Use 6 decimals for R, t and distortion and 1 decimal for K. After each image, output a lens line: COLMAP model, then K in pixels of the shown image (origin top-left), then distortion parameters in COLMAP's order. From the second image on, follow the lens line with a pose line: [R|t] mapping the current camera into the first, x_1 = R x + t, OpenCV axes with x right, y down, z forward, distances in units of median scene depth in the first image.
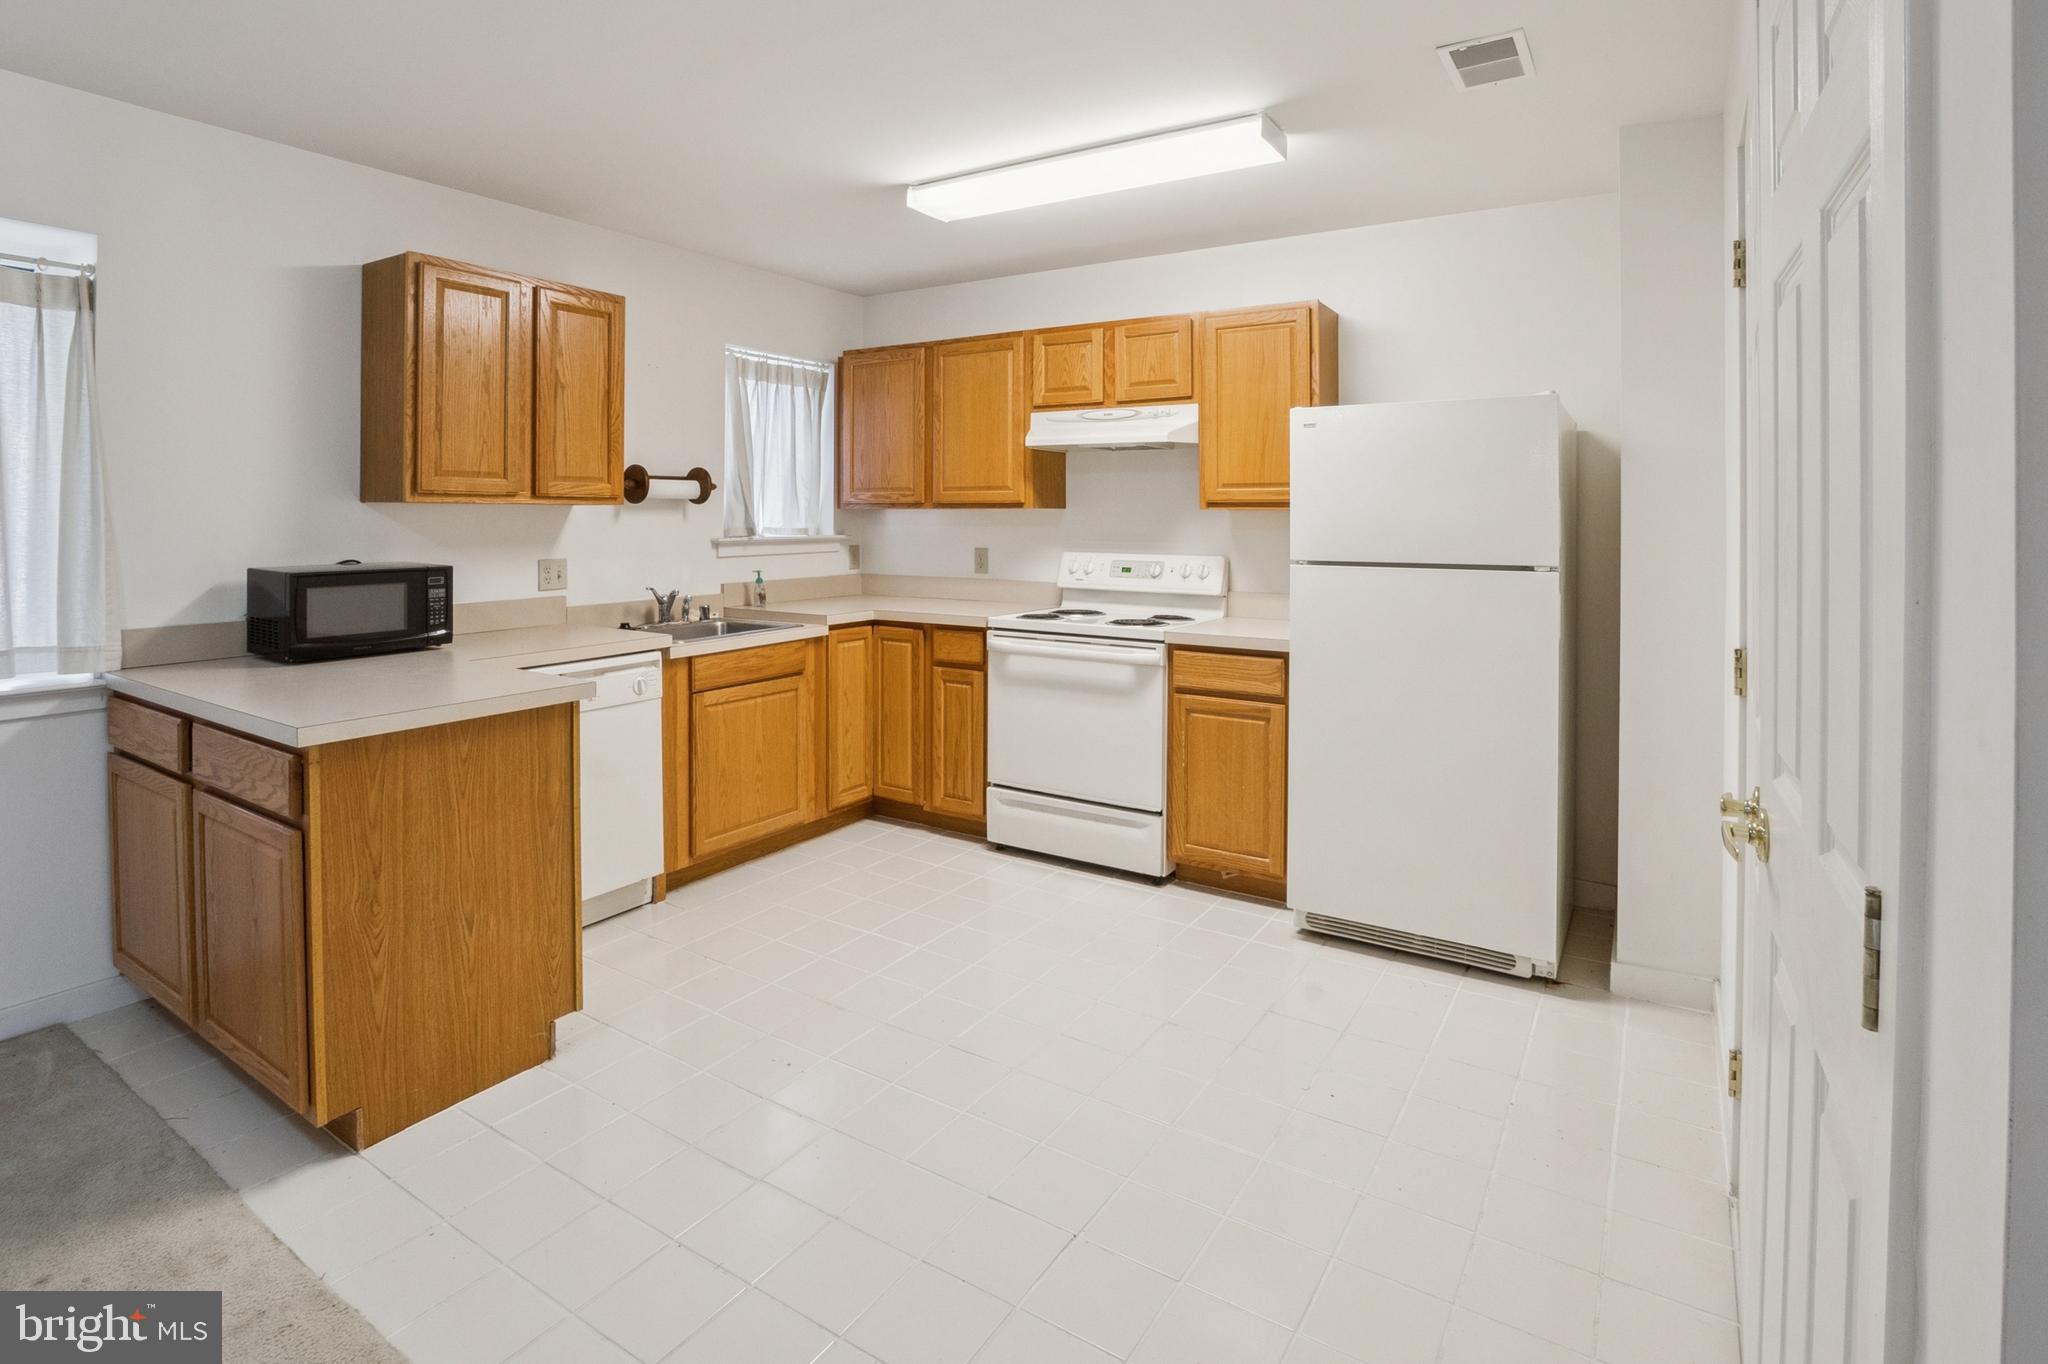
lens RADIAL K [[1014.7, 0, 1018.7], [0, 1014.7, 499.3], [0, 0, 1]] dist [-0.027713, 0.000885]
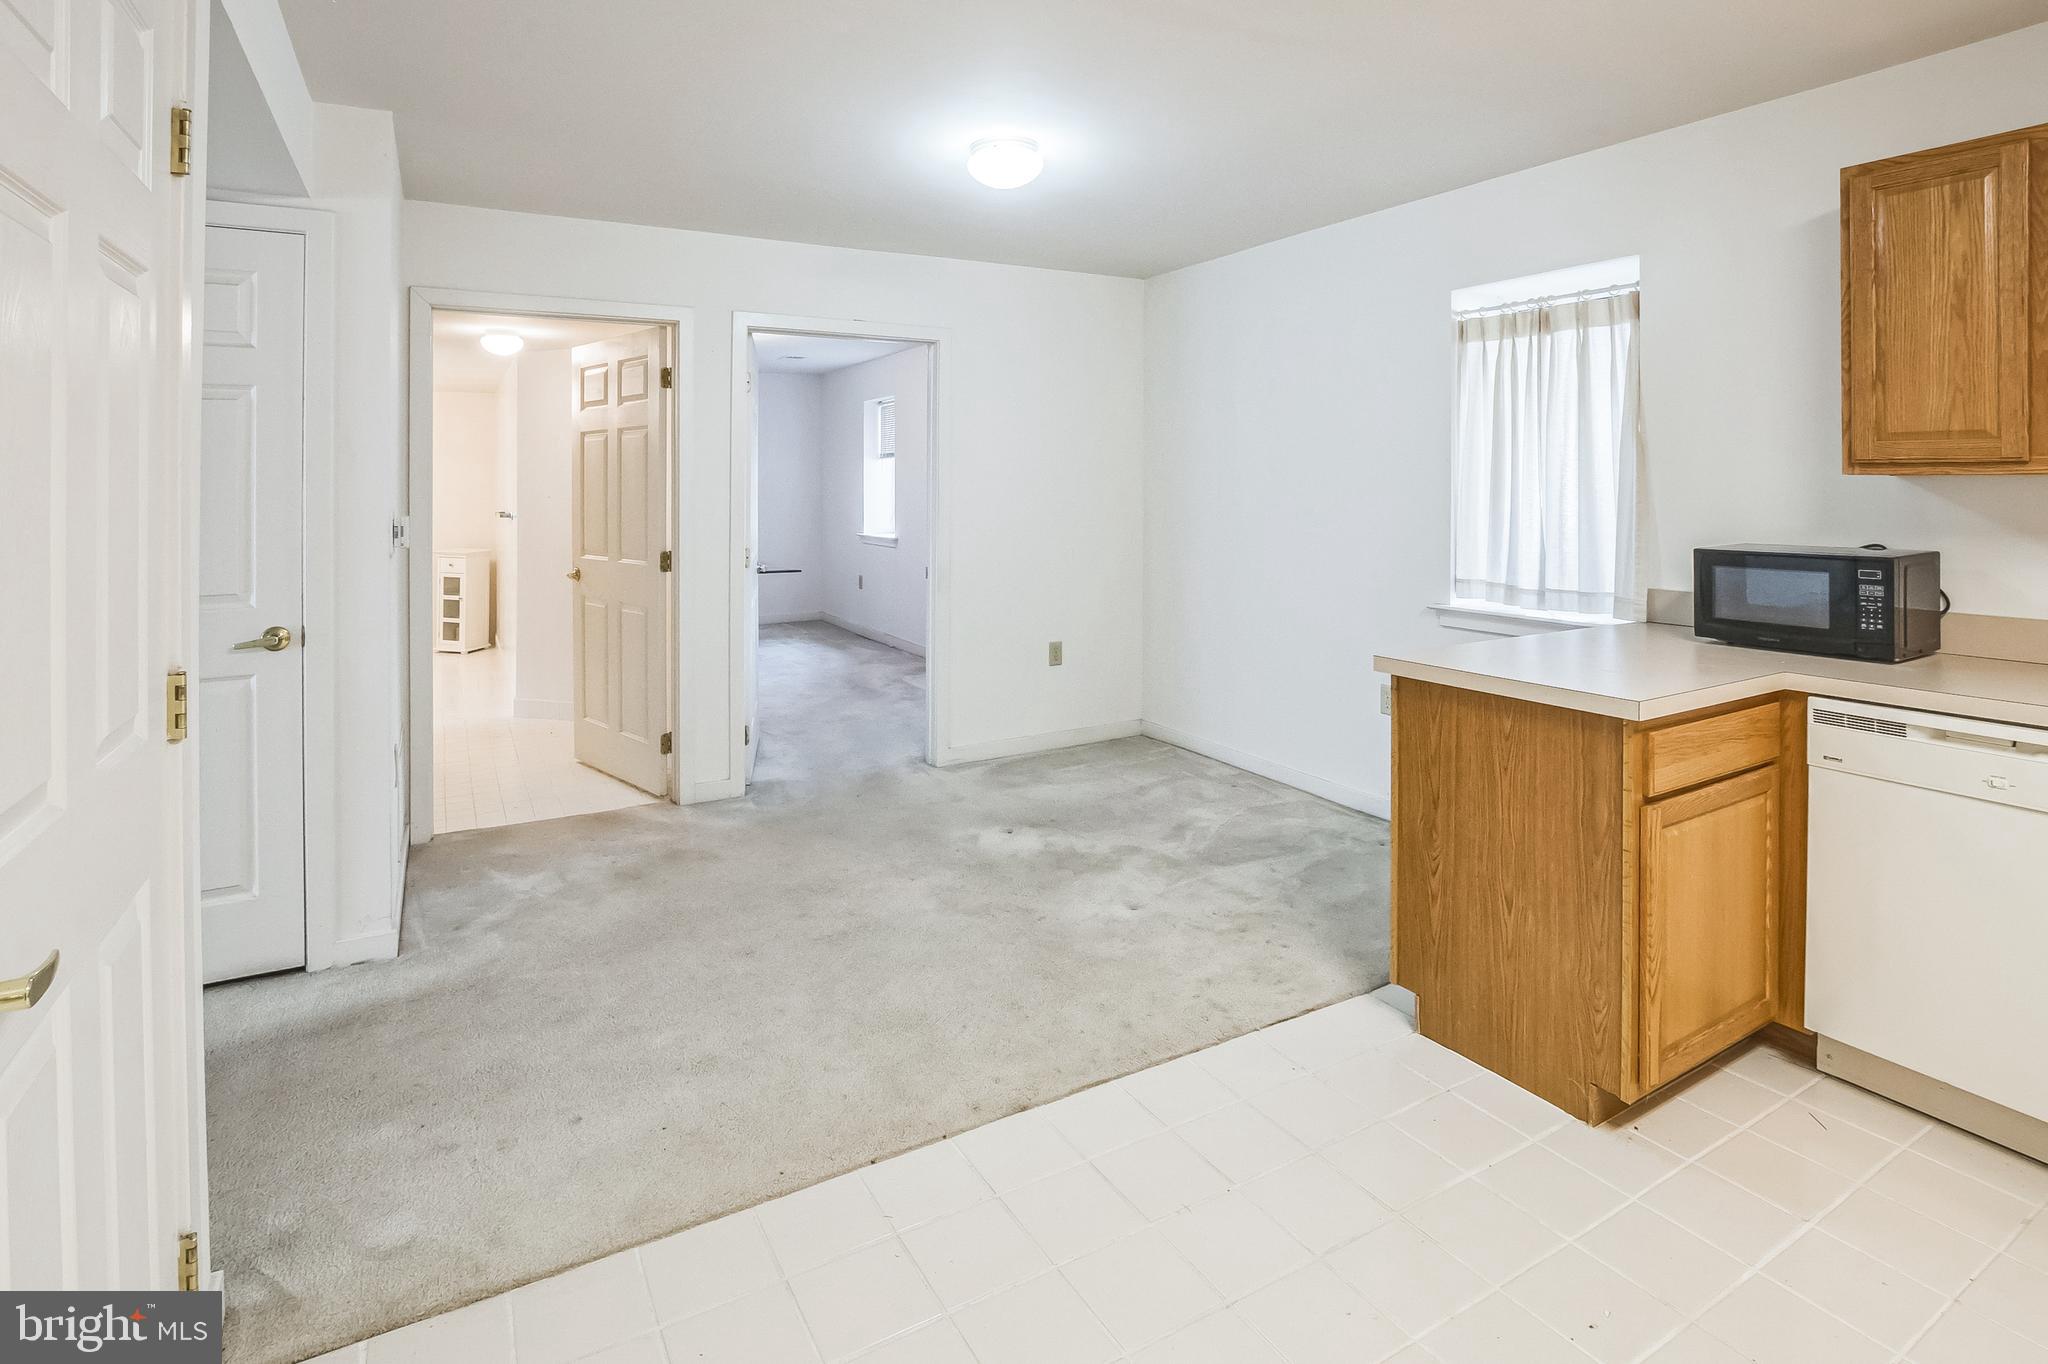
lens RADIAL K [[1010.4, 0, 1052.0], [0, 1010.4, 502.5], [0, 0, 1]] dist [-0.025669, 0.000464]
pose [[-0.435473, 0.011981, -0.900122, 0.334414], [0.010261, 0.999913, 0.008345, 0.009970], [0.900143, -0.005603, -0.435558, 0.648387]]
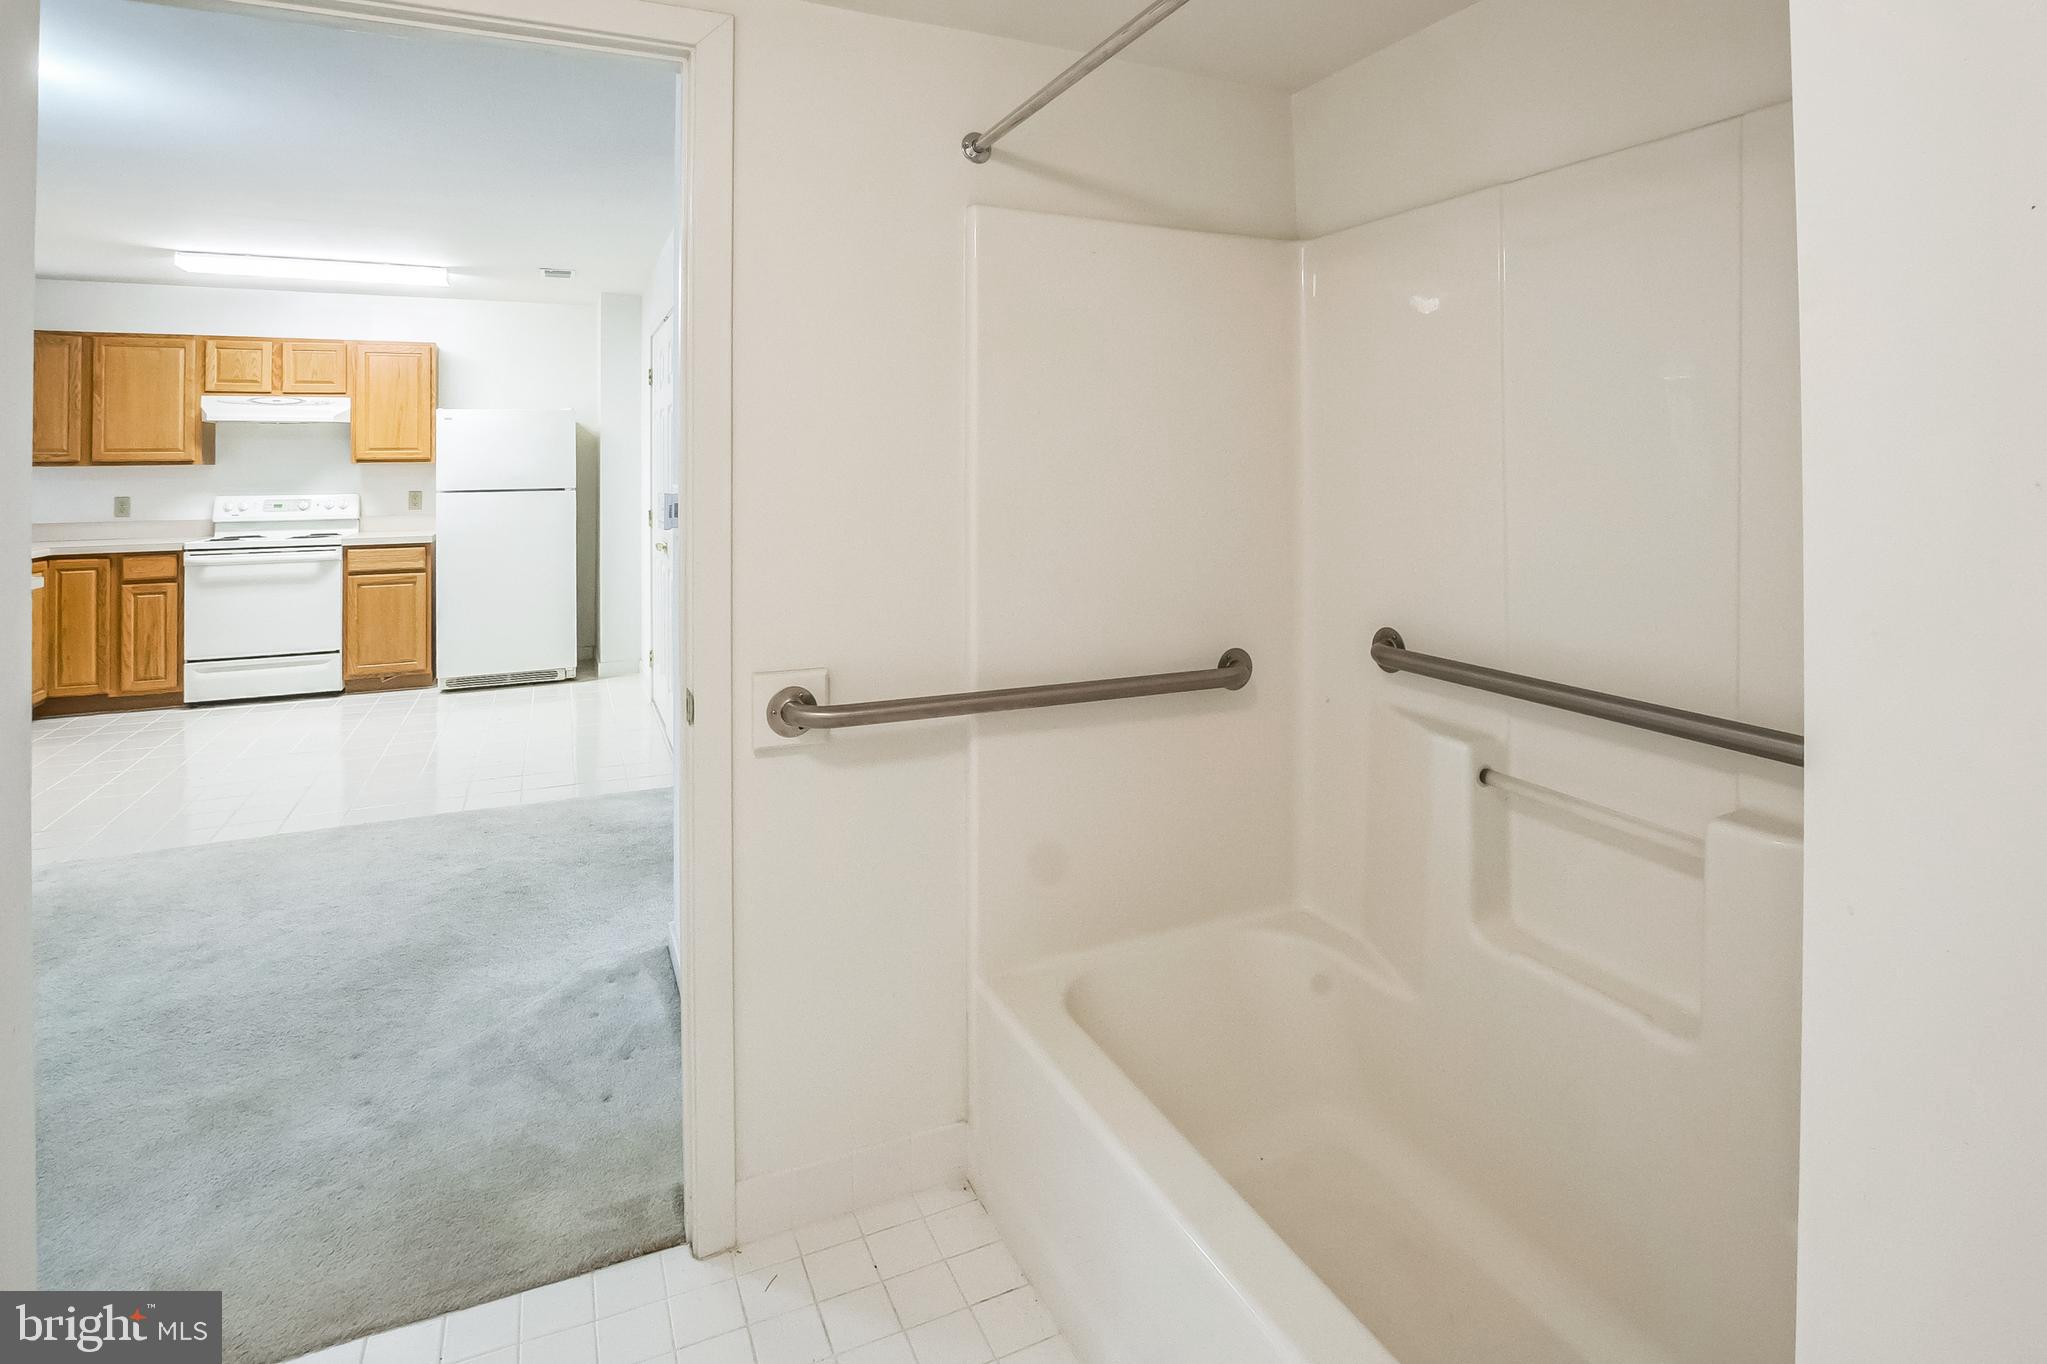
lens RADIAL K [[1029.2, 0, 1016.8], [0, 1029.2, 432.3], [0, 0, 1]] dist [-0.027595, 0.000657]
pose [[0.543517, 0.013229, 0.839294, -0.632723], [0.002110, 0.999851, -0.017127, -0.010833], [-0.839396, 0.011080, 0.543408, -0.795569]]
